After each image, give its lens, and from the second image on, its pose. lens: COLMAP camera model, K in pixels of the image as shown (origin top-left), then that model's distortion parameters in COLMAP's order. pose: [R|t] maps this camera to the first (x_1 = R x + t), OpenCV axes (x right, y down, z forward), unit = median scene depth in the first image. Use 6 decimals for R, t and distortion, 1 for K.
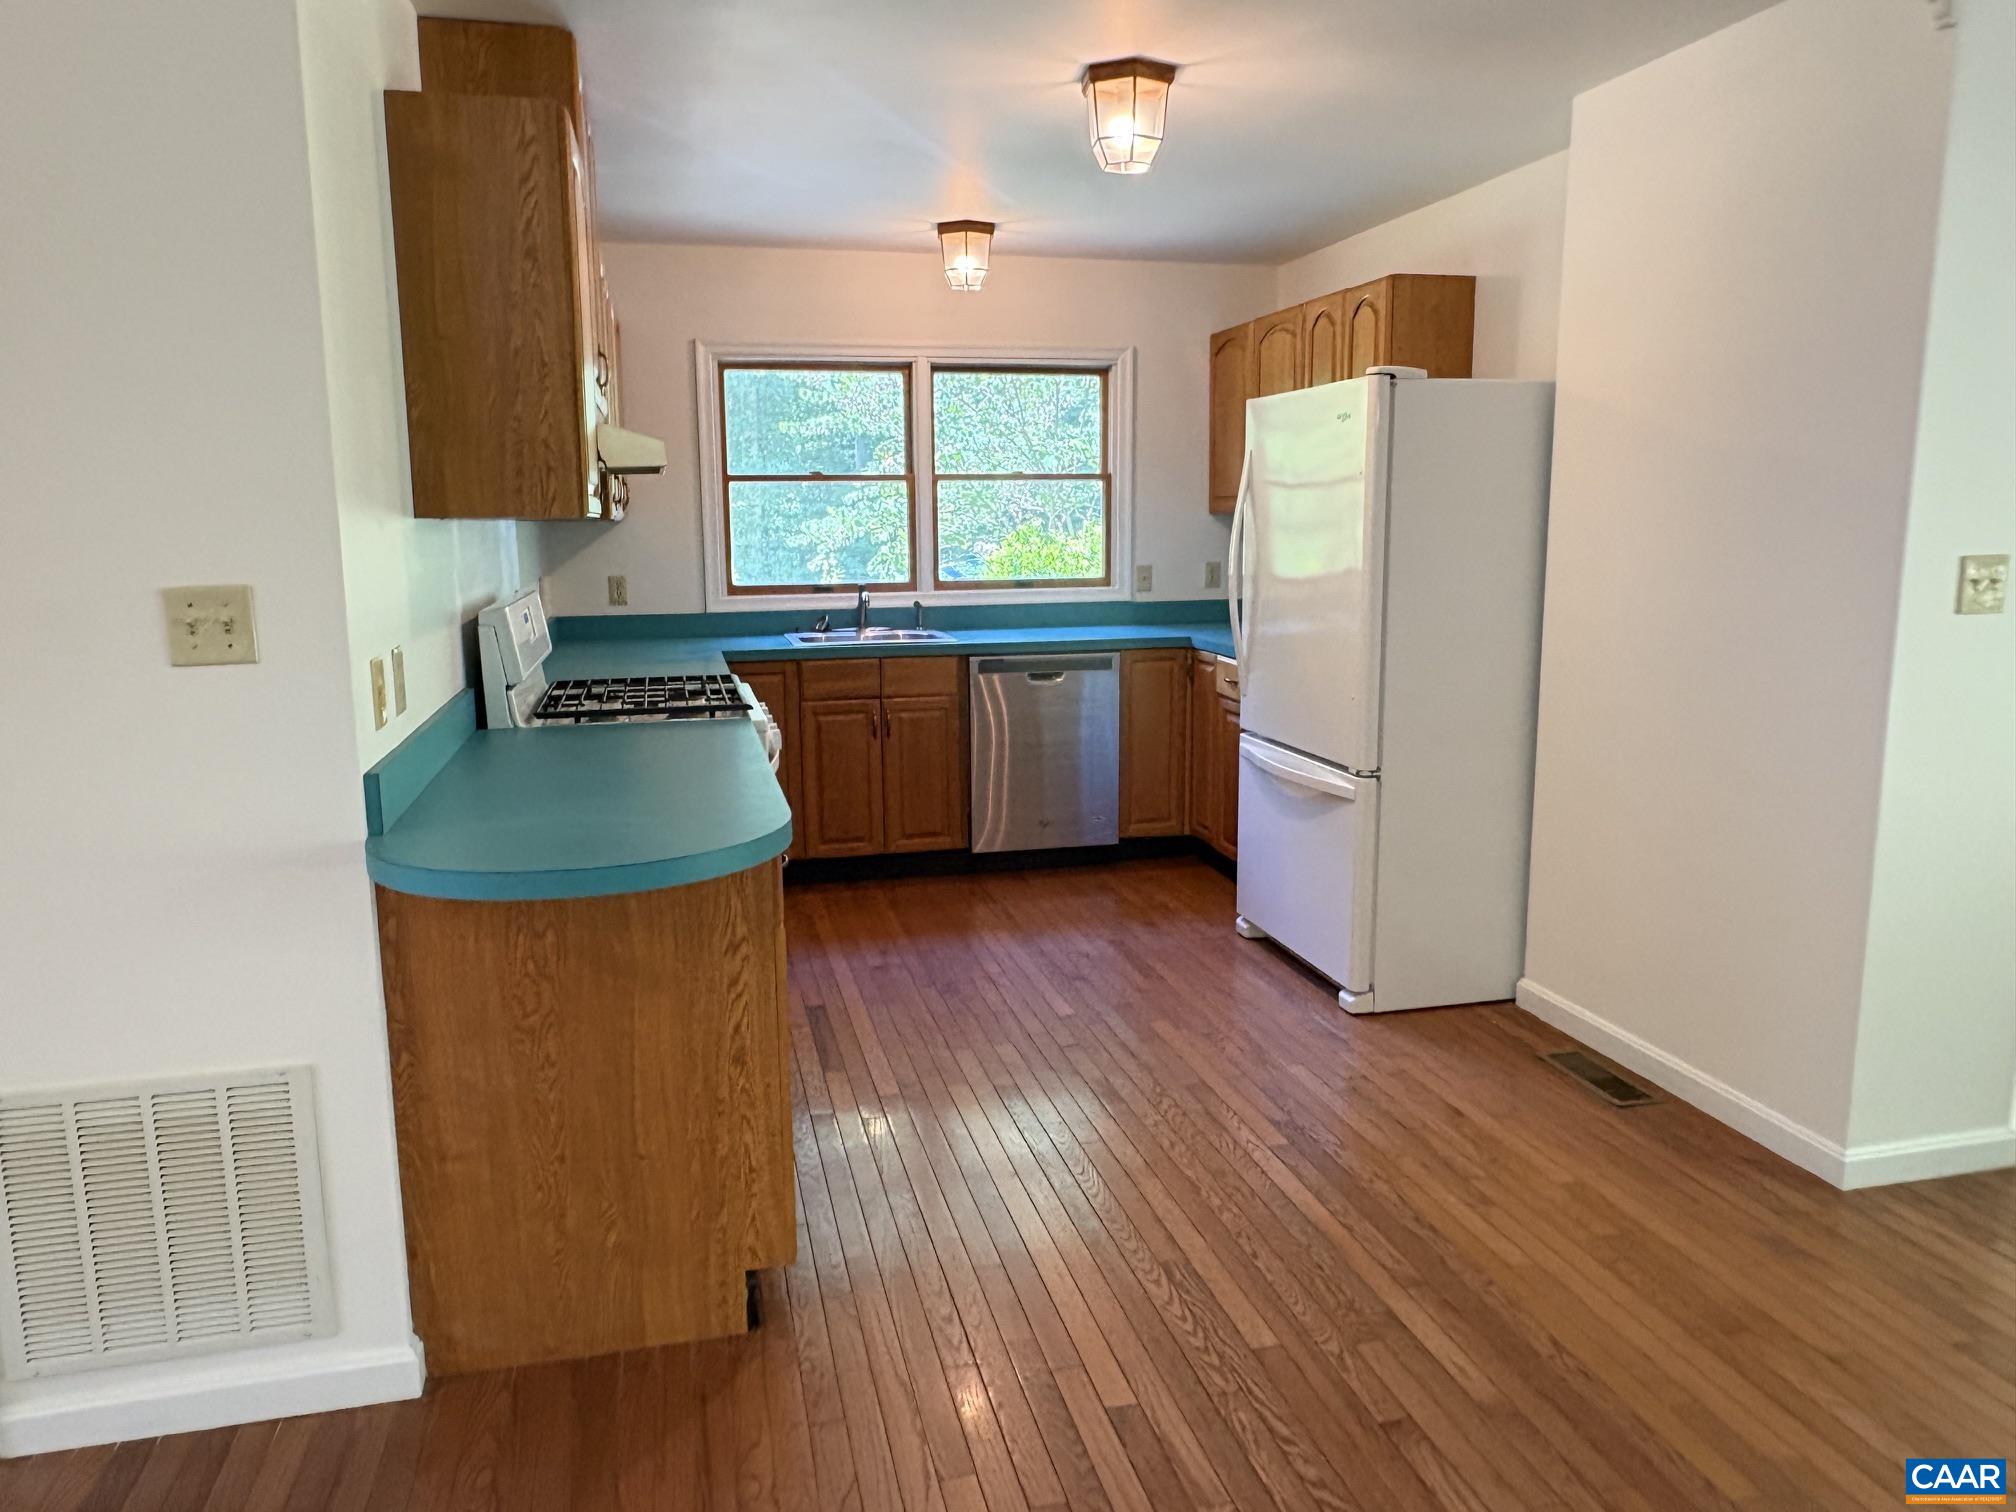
lens RADIAL K [[1394.9, 0, 1007.3], [0, 1394.9, 754.3], [0, 0, 1]] dist [-0.003477, 0.000102]
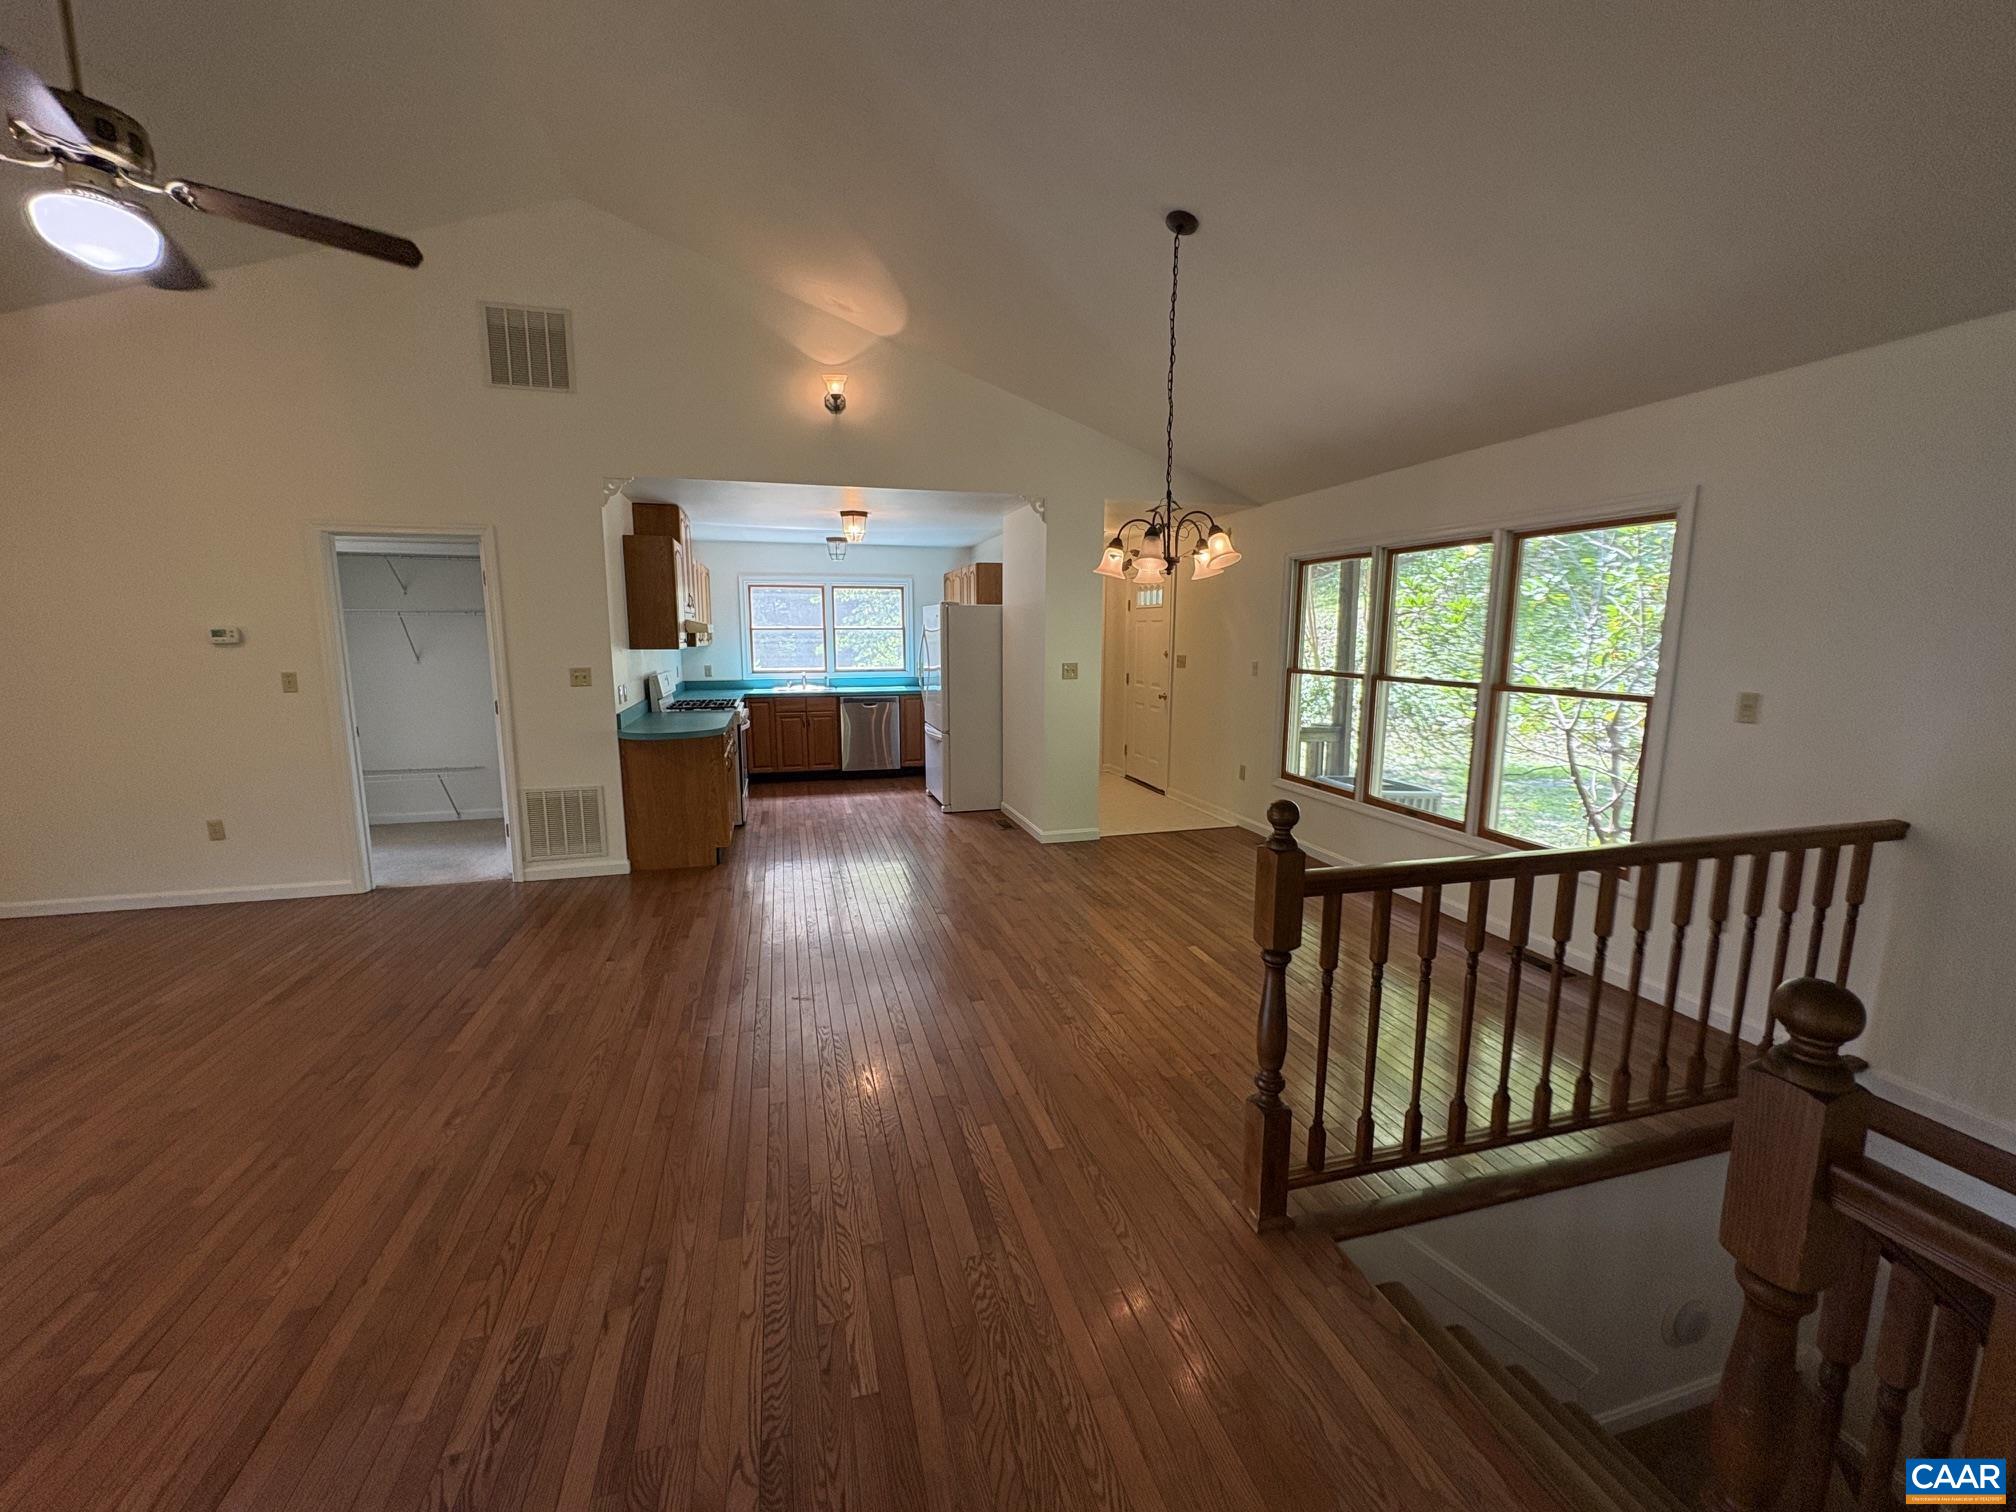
lens RADIAL K [[800.3, 0, 1011.8], [0, 800.3, 755.4], [0, 0, 1]] dist [-0.003094, 0.000475]
pose [[0.999030, 0.003337, 0.043902, 0.426371], [-0.002551, 0.999836, -0.017944, 0.124689], [-0.043955, 0.017815, 0.998875, -0.998235]]
